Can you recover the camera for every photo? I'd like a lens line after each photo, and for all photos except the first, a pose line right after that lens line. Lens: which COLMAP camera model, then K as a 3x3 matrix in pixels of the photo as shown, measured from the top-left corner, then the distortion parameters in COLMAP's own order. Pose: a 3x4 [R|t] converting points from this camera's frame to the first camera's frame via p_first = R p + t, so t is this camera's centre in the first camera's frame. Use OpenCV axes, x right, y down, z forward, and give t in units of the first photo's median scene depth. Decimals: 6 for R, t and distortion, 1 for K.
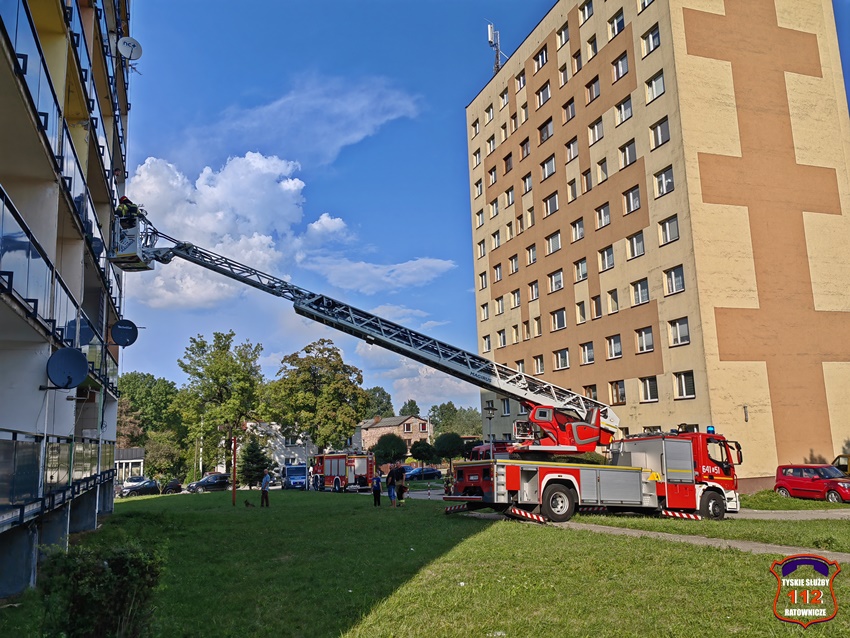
lens RADIAL K [[719.6, 0, 425.0], [0, 719.6, 319.0], [0, 0, 1]] dist [0.003314, 0.000427]
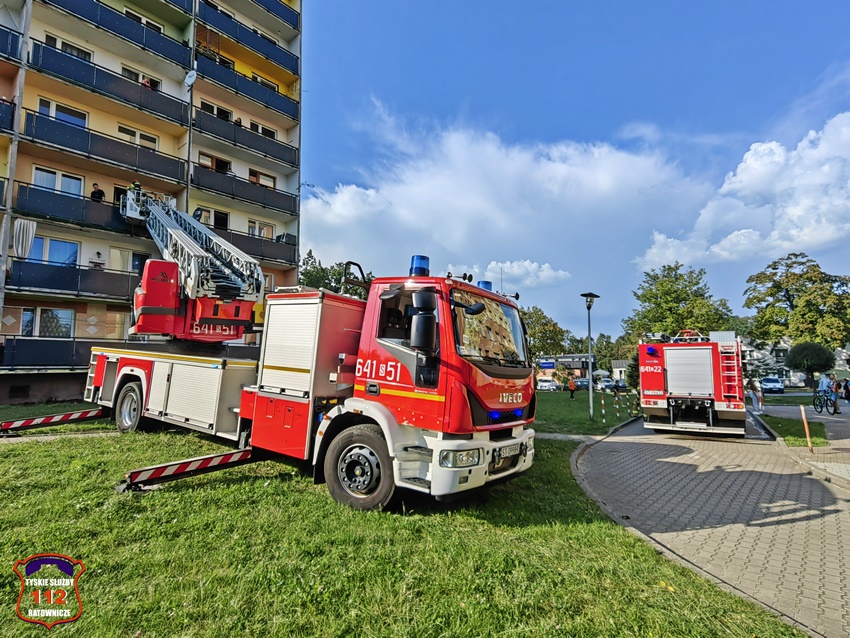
lens RADIAL K [[465.1, 0, 425.0], [0, 465.1, 319.0], [0, 0, 1]] dist [-0.001147, -0.000199]
pose [[0.507533, -0.075177, -0.858346, 0.153144], [0.144904, 0.989445, -0.000979, 0.045398], [0.849360, -0.123881, 0.513070, 0.218489]]
